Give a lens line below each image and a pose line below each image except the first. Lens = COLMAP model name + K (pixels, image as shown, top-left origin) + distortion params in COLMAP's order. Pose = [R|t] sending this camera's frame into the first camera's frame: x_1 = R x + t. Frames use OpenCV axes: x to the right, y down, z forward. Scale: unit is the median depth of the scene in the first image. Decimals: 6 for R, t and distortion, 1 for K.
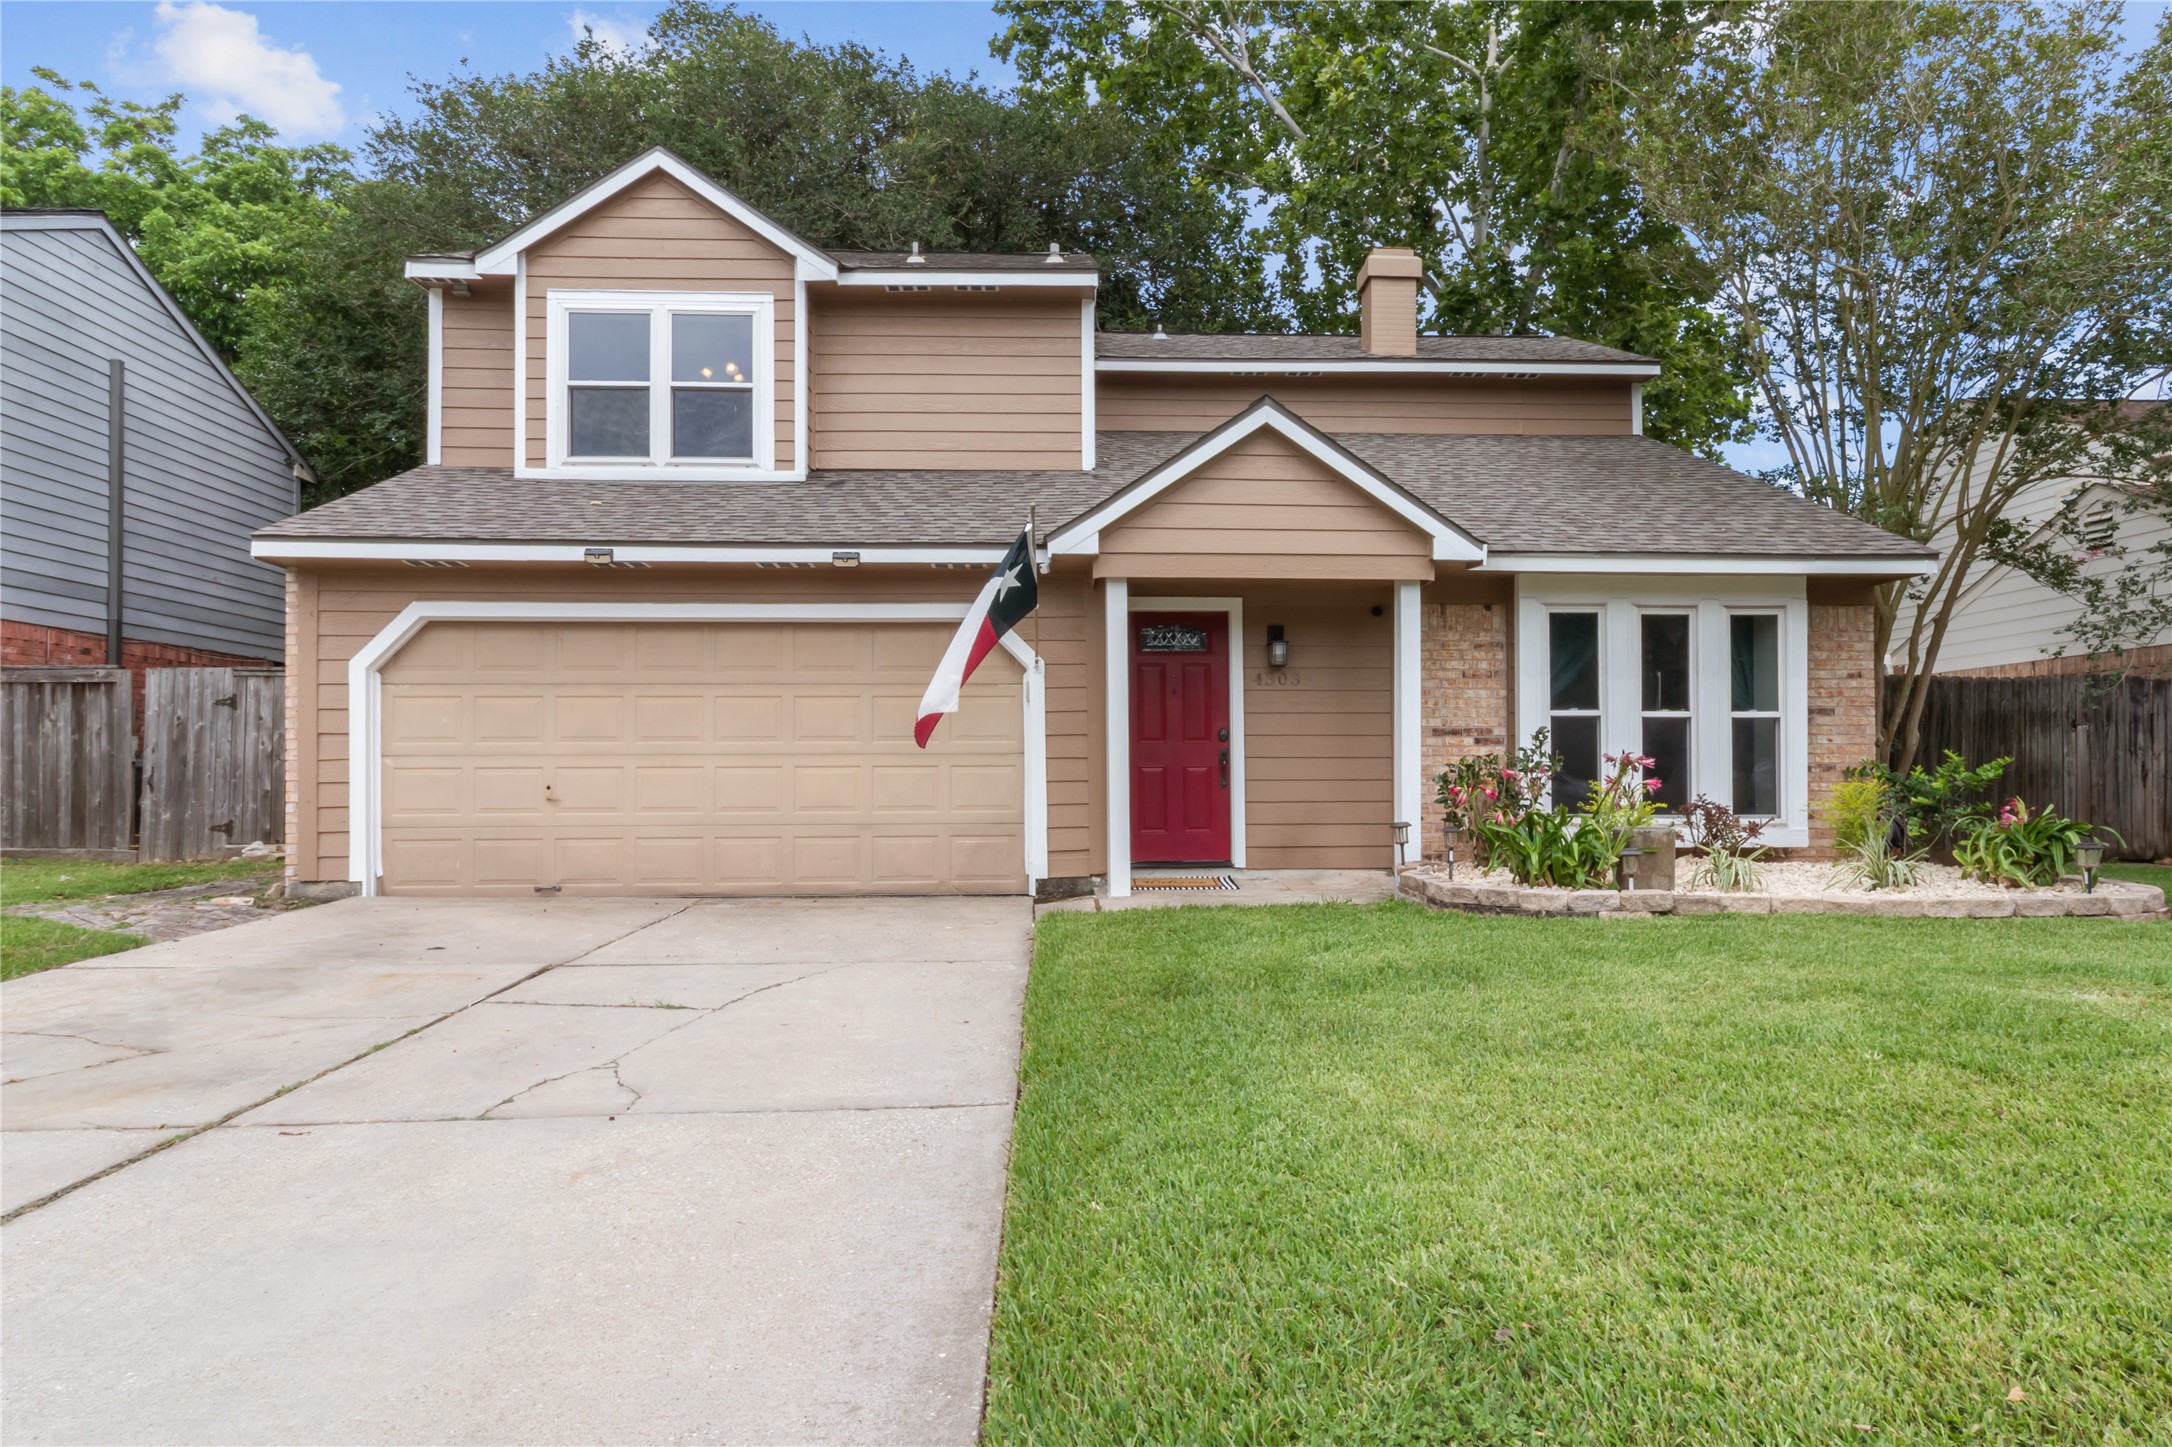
lens RADIAL K [[1329.5, 0, 1086.2], [0, 1329.5, 764.6], [0, 0, 1]] dist [-0.001414, 0.000761]
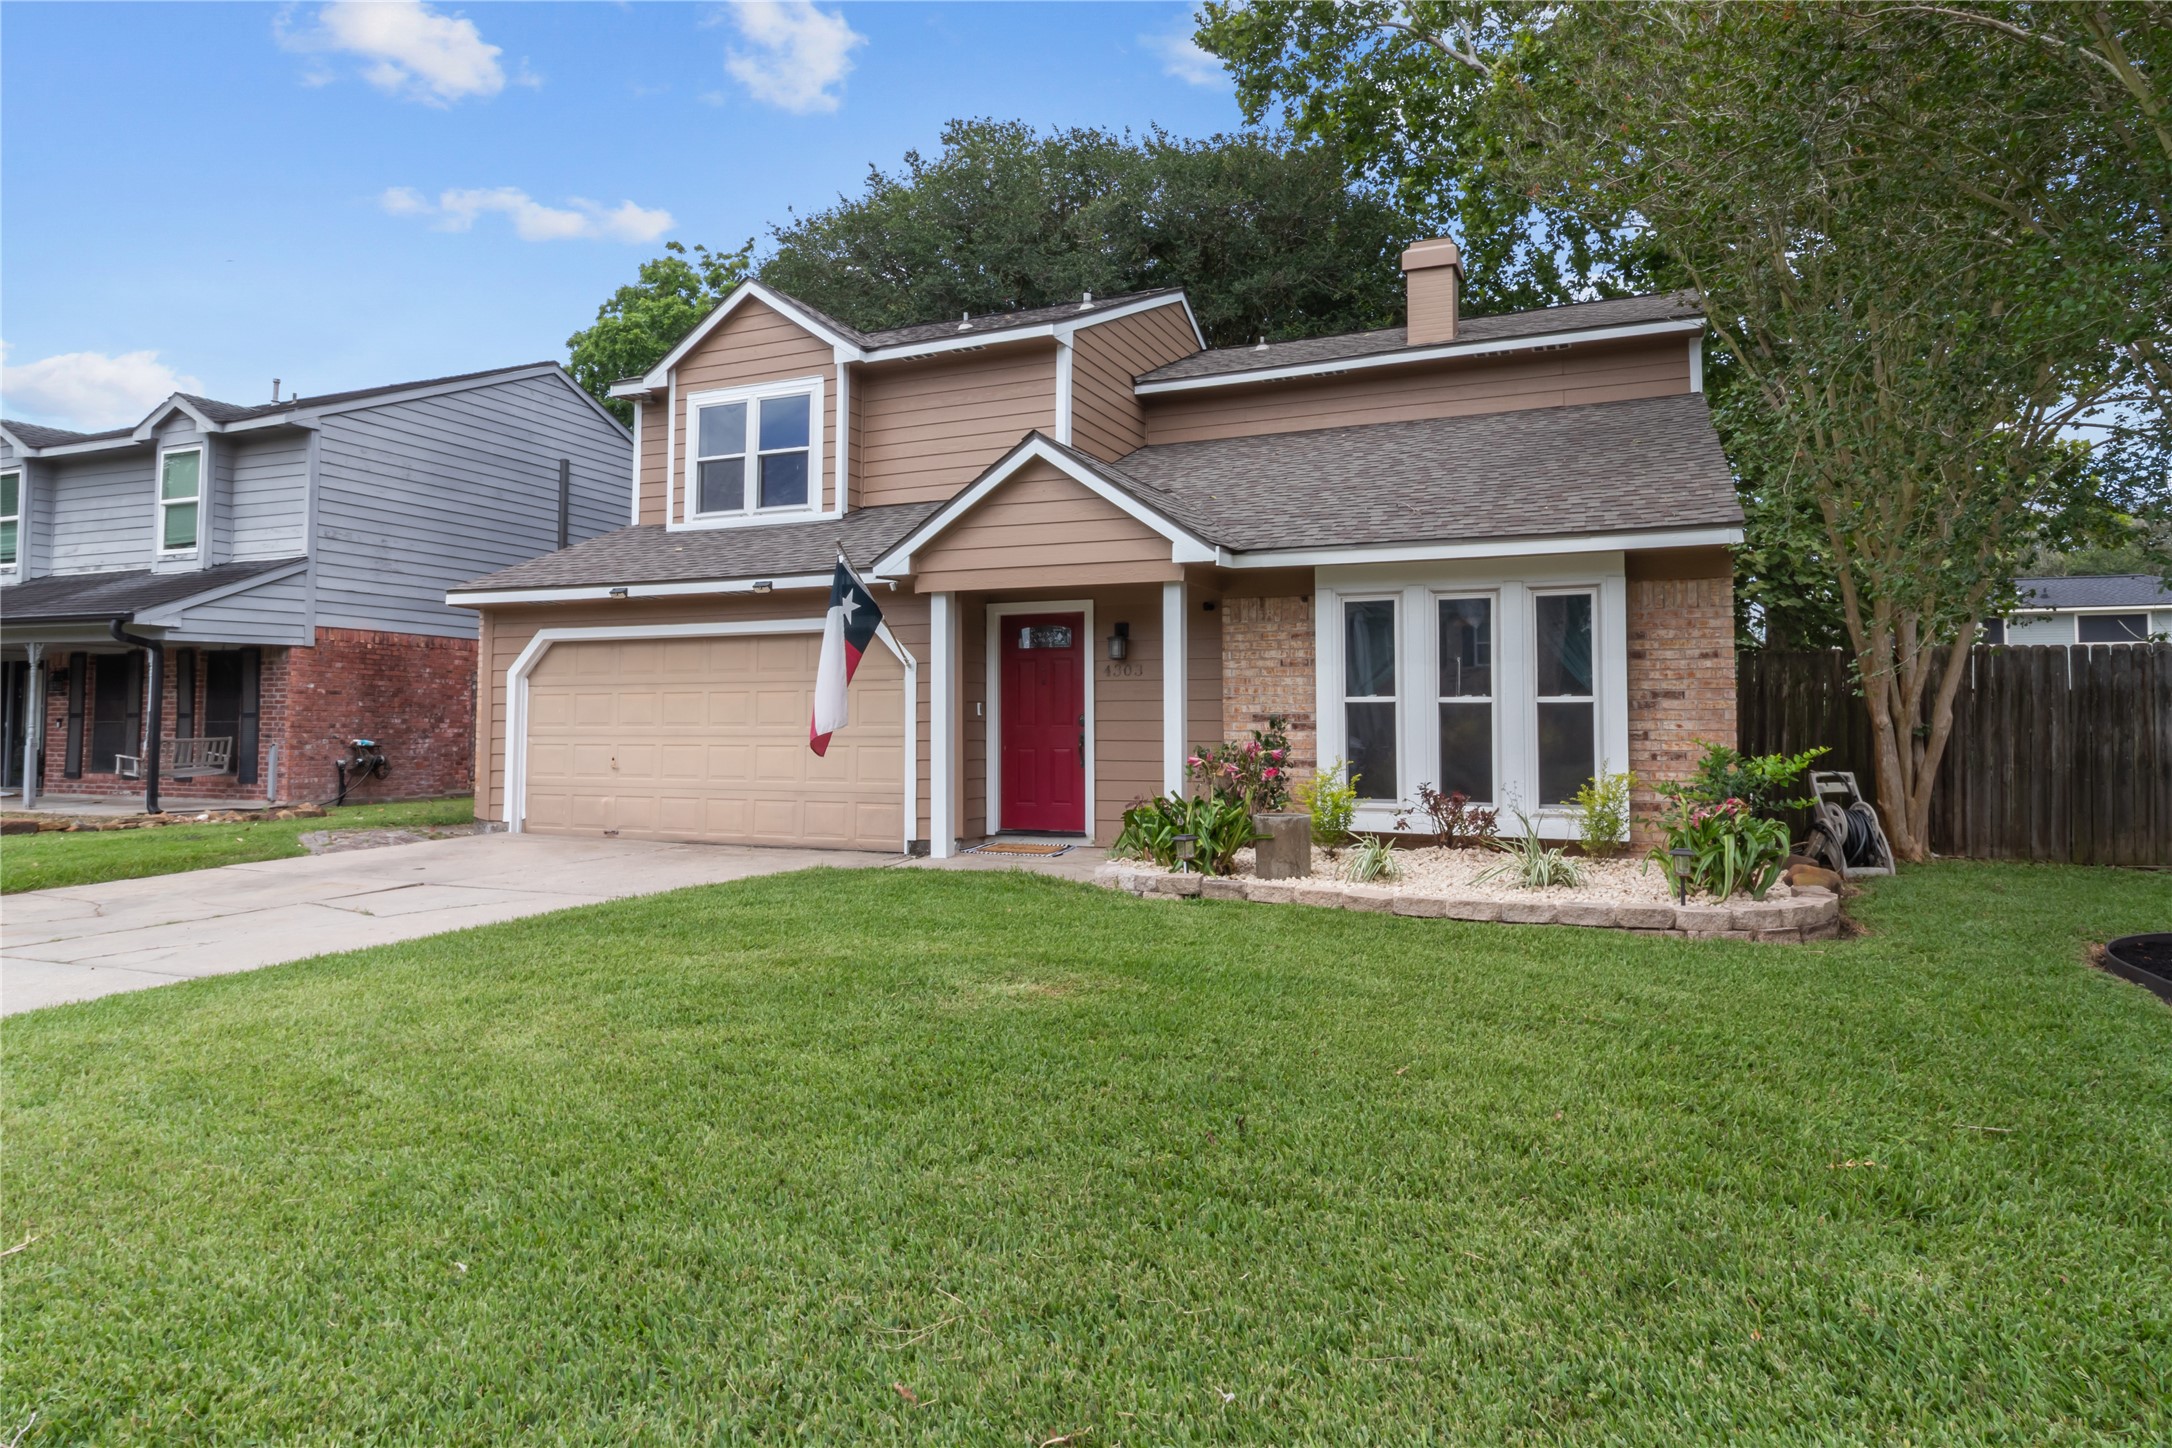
lens RADIAL K [[1253.8, 0, 1086.2], [0, 1253.8, 671.8], [0, 0, 1]] dist [-0.005204, -0.000561]
pose [[0.896483, -0.017040, -0.442751, 0.552468], [-0.002696, 0.999032, -0.043908, -0.015952], [0.443070, 0.040557, 0.895569, 0.039174]]
